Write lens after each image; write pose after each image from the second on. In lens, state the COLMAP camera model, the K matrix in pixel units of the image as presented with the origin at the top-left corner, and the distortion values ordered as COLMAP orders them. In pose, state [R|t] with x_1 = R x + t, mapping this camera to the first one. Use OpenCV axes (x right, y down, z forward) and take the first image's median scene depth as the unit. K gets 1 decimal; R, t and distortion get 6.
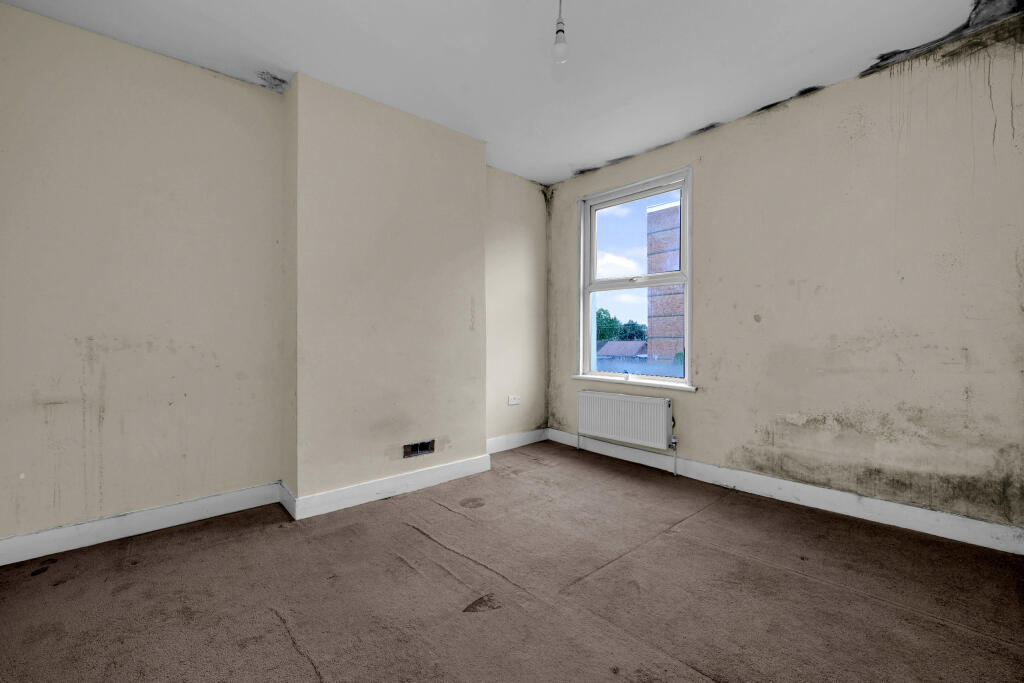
lens RADIAL K [[422.5, 0, 512.0], [0, 422.5, 341.5], [0, 0, 1]] dist [0.000679, -0.000023]
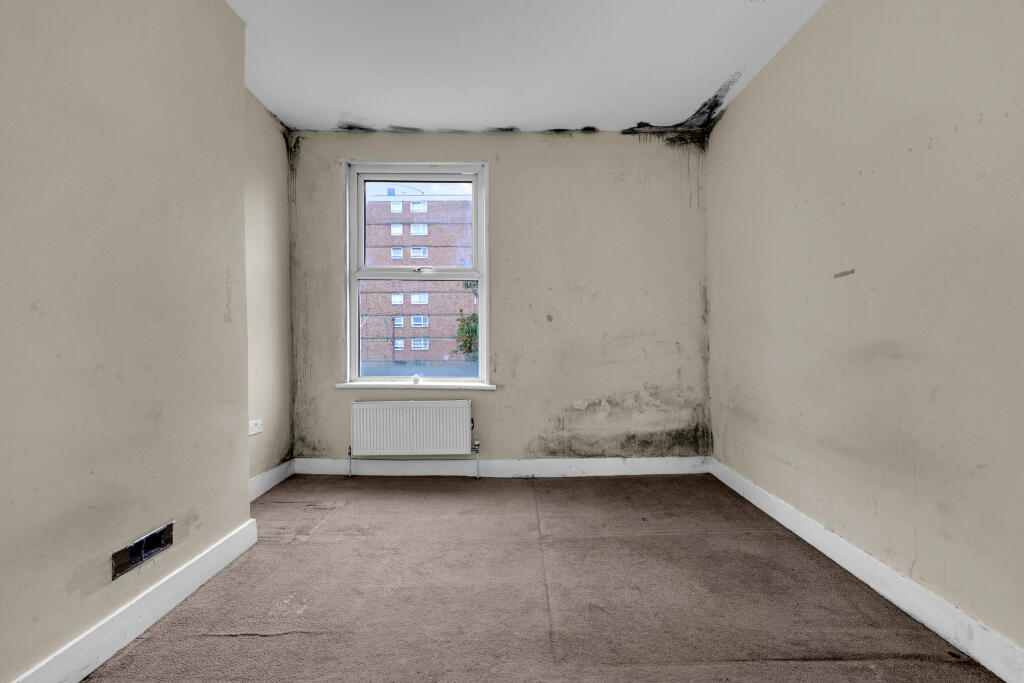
lens RADIAL K [[422.5, 0, 512.0], [0, 422.5, 341.5], [0, 0, 1]] dist [0.000679, -0.000023]
pose [[0.669179, -0.006560, 0.743073, -0.309707], [0.007549, 0.999969, 0.002029, 0.003512], [-0.743063, 0.004251, 0.669208, 0.332648]]
